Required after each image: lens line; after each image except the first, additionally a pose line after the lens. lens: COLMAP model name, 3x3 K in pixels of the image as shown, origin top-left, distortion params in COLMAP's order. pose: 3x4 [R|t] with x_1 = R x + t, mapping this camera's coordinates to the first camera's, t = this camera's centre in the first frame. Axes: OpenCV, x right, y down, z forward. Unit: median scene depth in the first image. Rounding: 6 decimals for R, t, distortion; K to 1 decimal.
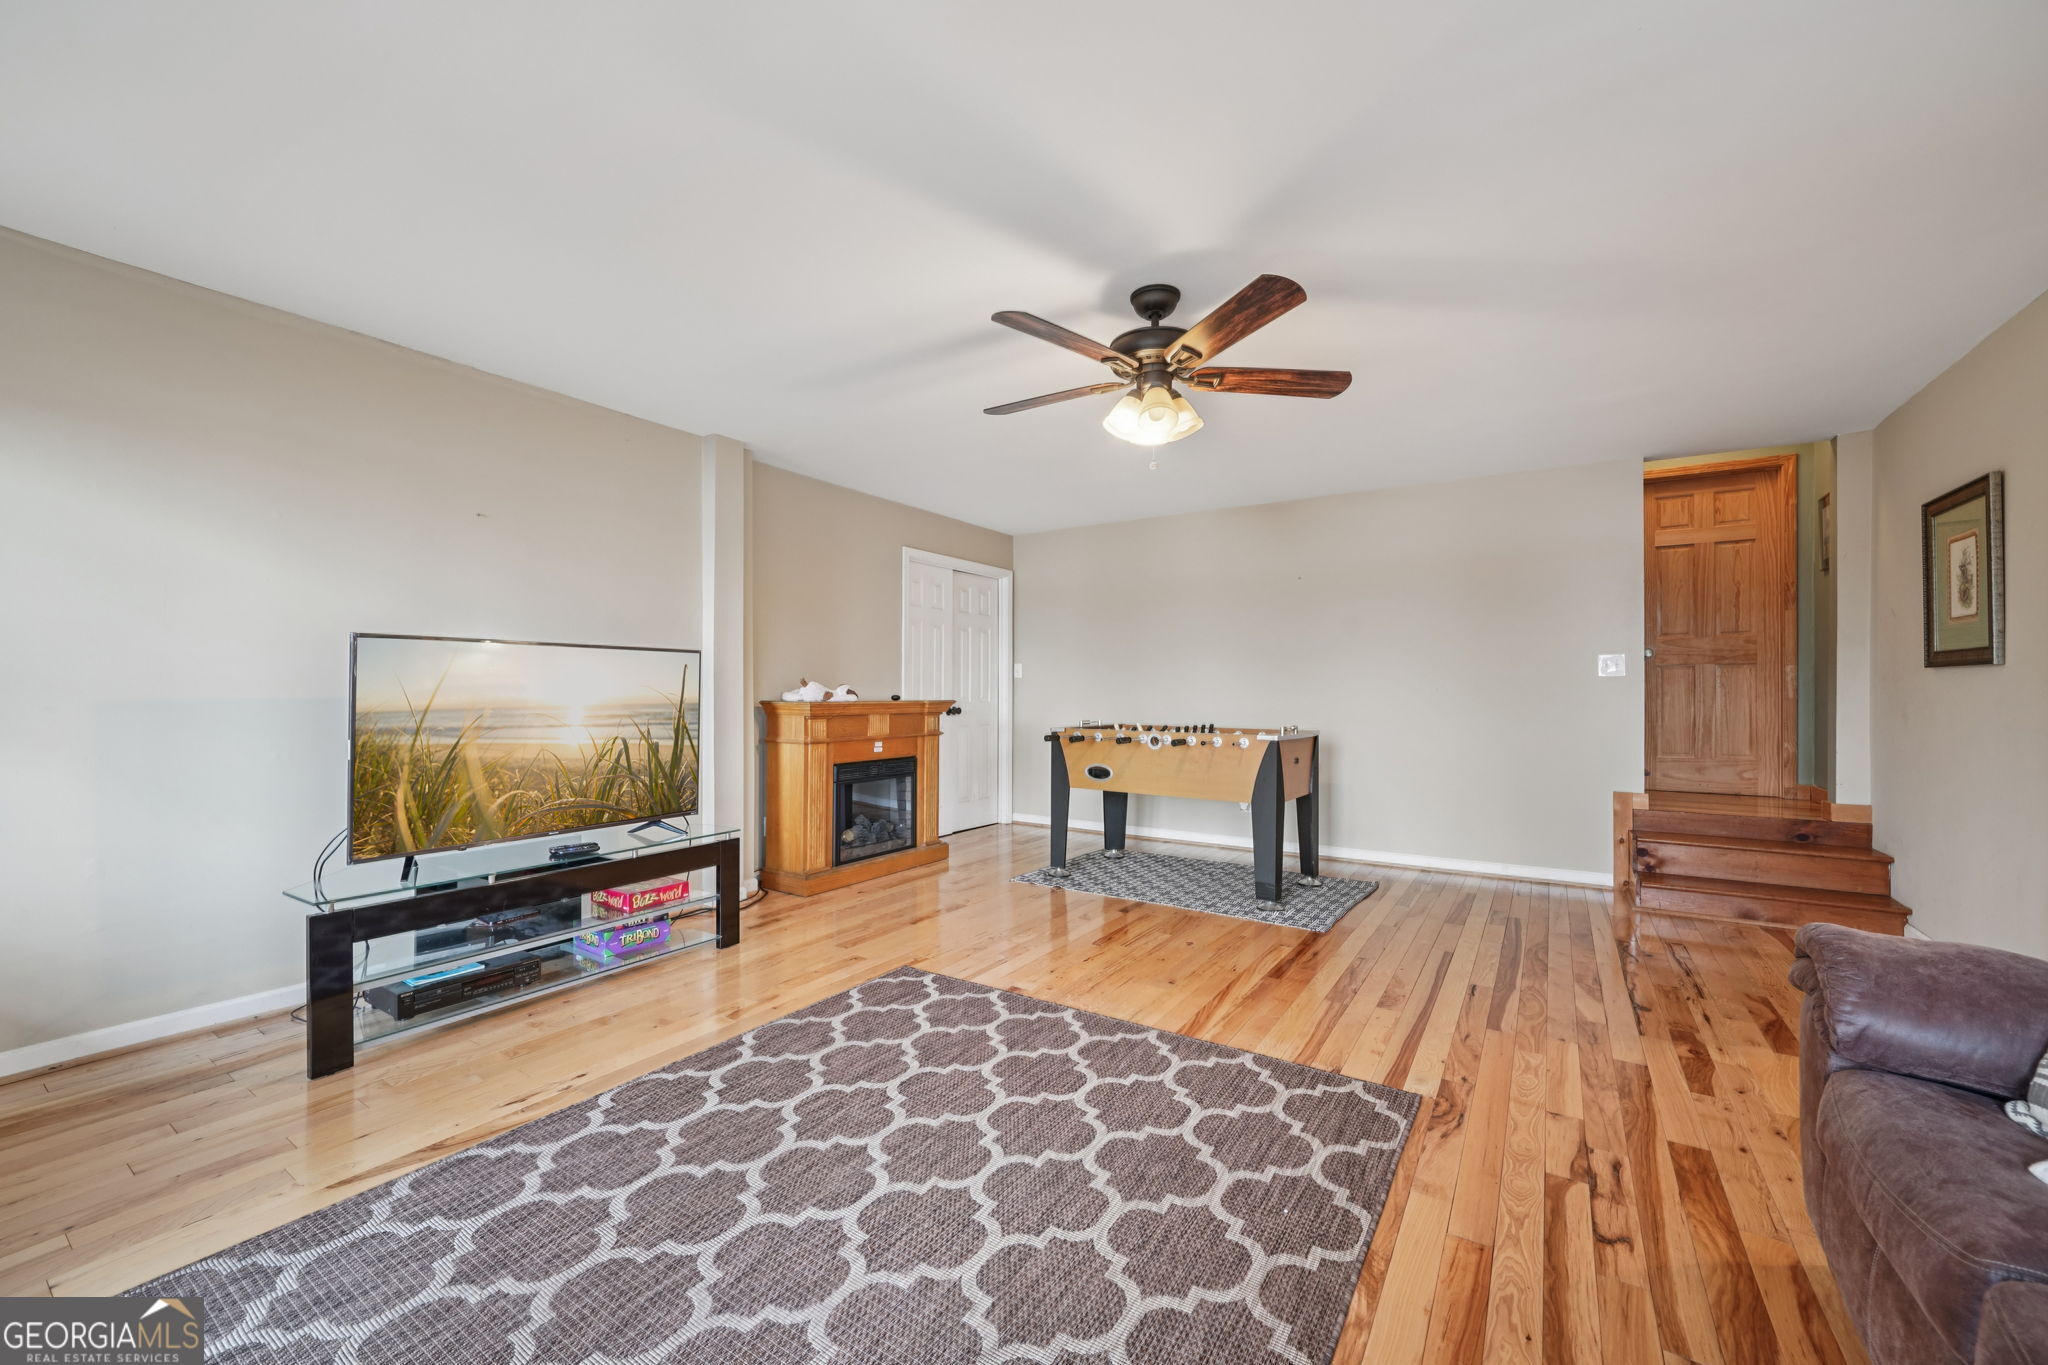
lens RADIAL K [[802.5, 0, 1024.2], [0, 802.5, 686.6], [0, 0, 1]] dist [-0.008045, 0.000009]
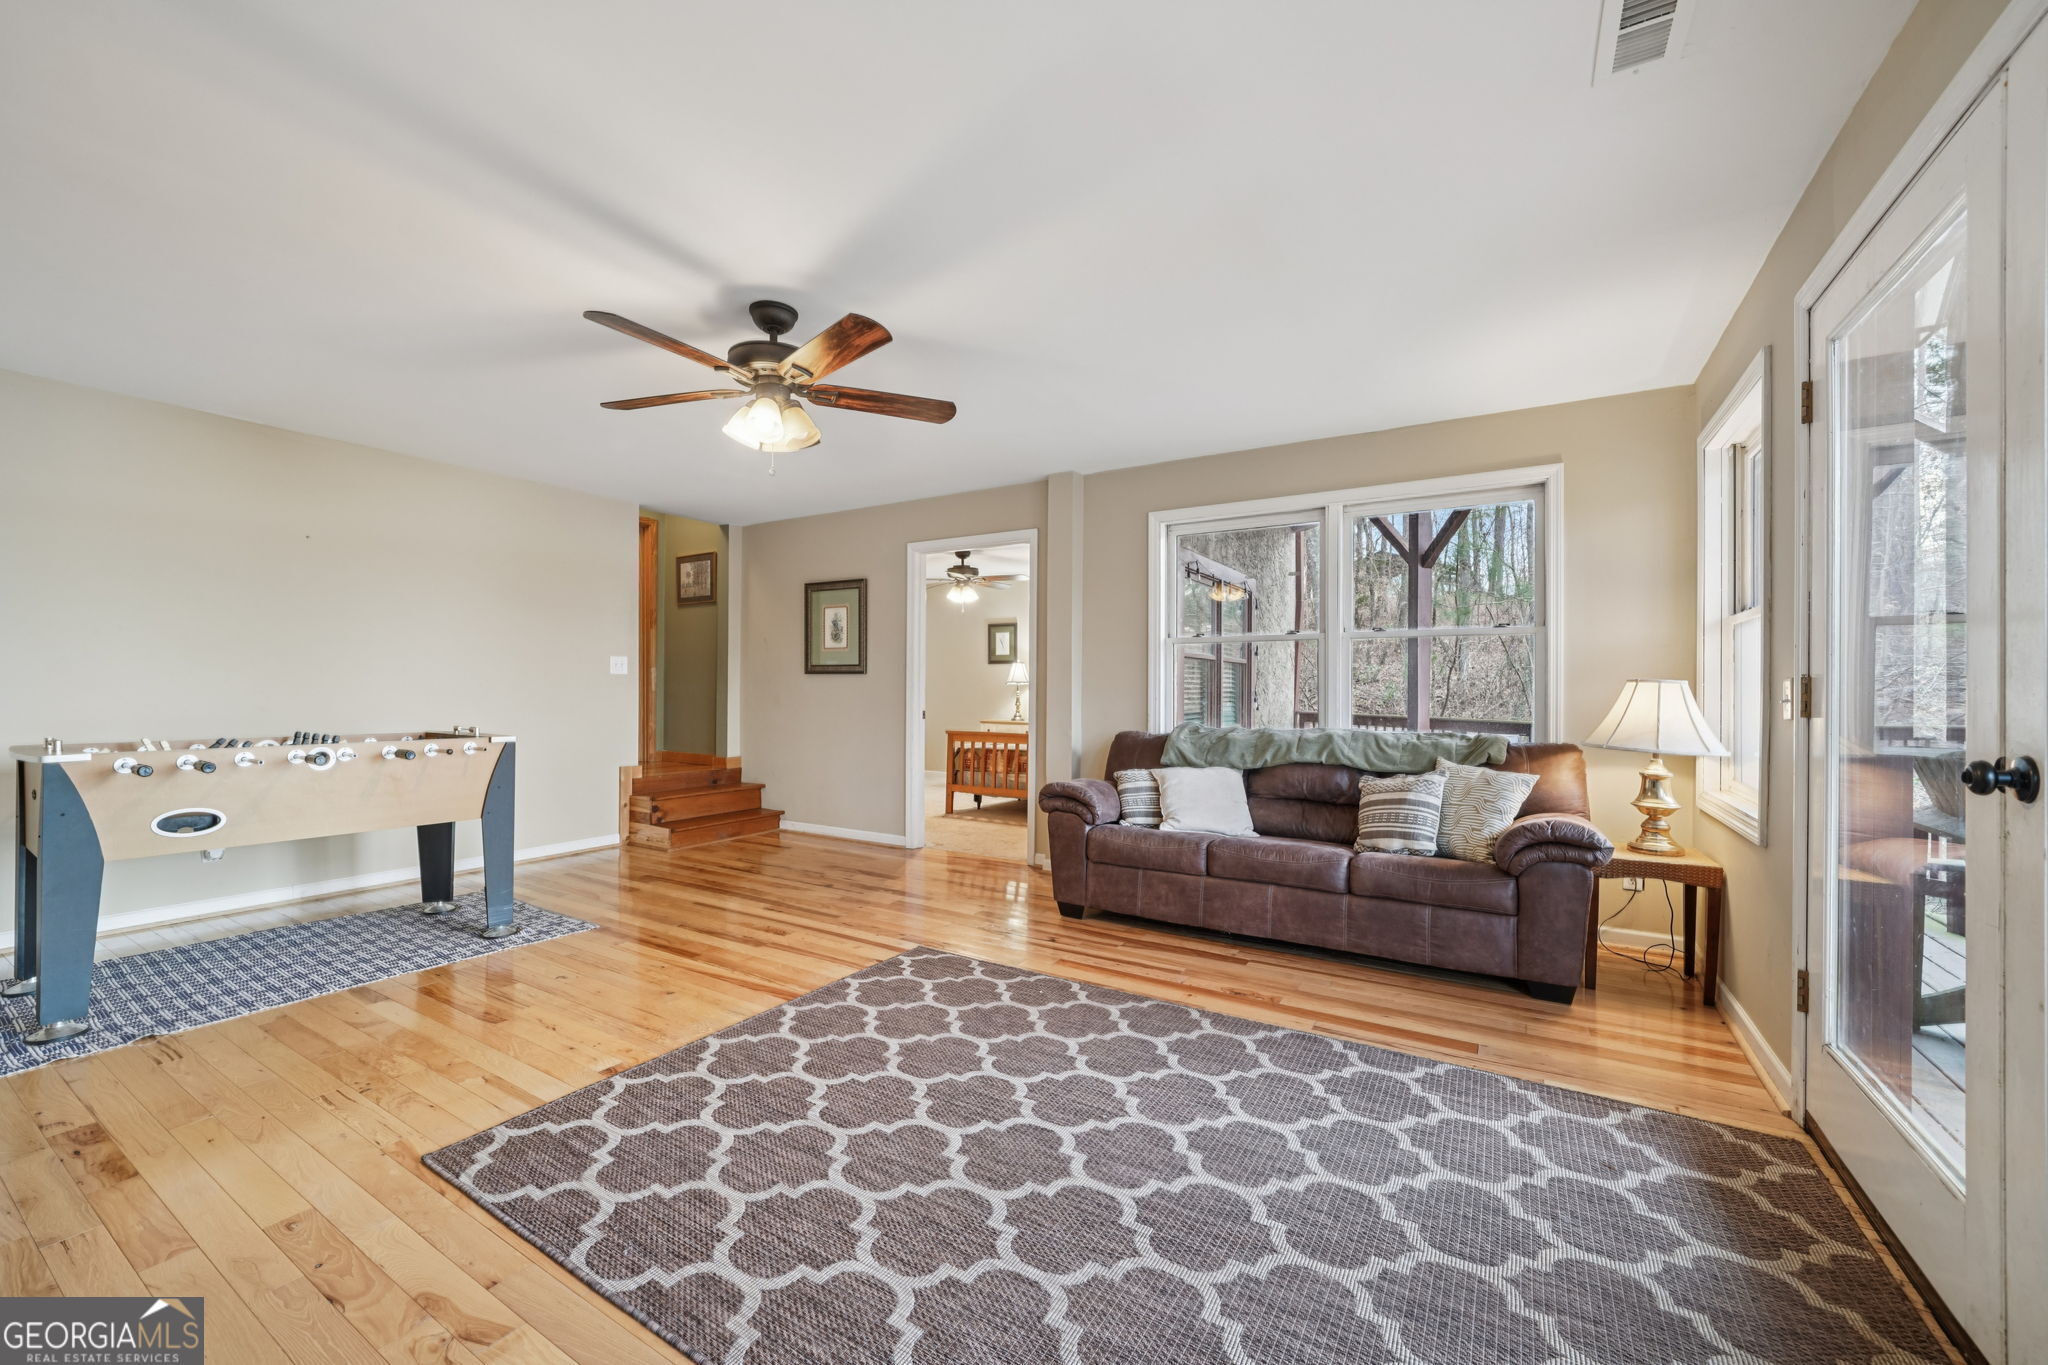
lens RADIAL K [[802.5, 0, 1020.5], [0, 802.5, 686.3], [0, 0, 1]] dist [-0.008045, 0.000009]
pose [[-0.025562, 0.000741, 0.999673, -0.943316], [-0.009983, 0.999950, -0.000997, 0.002346], [-0.999623, -0.010005, -0.025553, 0.742745]]
